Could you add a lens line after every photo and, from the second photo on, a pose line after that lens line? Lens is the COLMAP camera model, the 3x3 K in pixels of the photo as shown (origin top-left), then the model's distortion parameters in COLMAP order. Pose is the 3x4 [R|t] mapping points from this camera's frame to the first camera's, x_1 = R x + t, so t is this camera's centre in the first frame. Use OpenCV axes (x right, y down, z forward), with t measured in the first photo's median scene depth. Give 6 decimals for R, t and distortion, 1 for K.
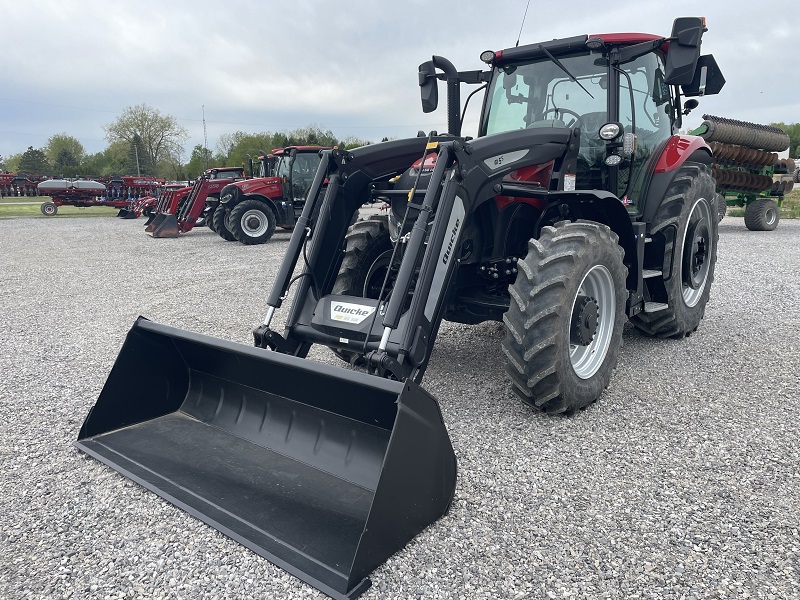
lens RADIAL K [[603.4, 0, 405.3], [0, 603.4, 297.2], [0, 0, 1]] dist [0.086389, -0.113149]
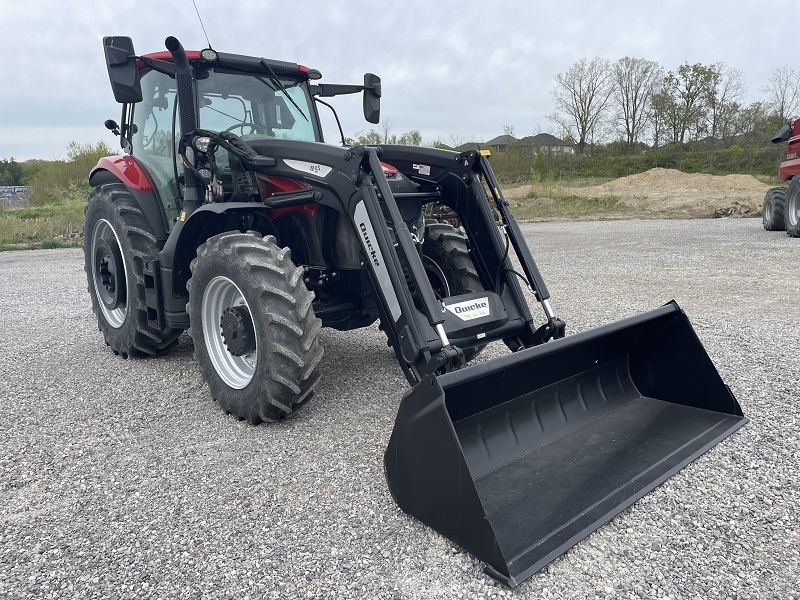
lens RADIAL K [[603.4, 0, 405.3], [0, 603.4, 297.2], [0, 0, 1]] dist [0.086389, -0.113149]
pose [[0.150261, -0.150580, 0.977112, -0.723600], [0.213350, 0.969984, 0.116672, -0.090077], [-0.965352, 0.190935, 0.177877, 0.606981]]
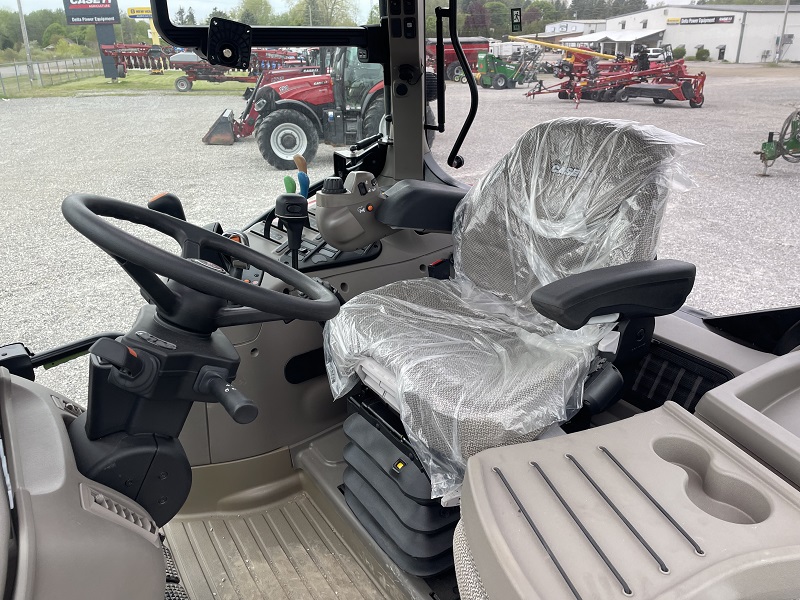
lens RADIAL K [[603.4, 0, 405.3], [0, 603.4, 297.2], [0, 0, 1]] dist [0.086389, -0.113149]
pose [[0.961136, 0.115569, -0.250721, 0.333230], [-0.062400, 0.975602, 0.210491, -0.312076], [0.268930, -0.186666, 0.944898, 0.866184]]
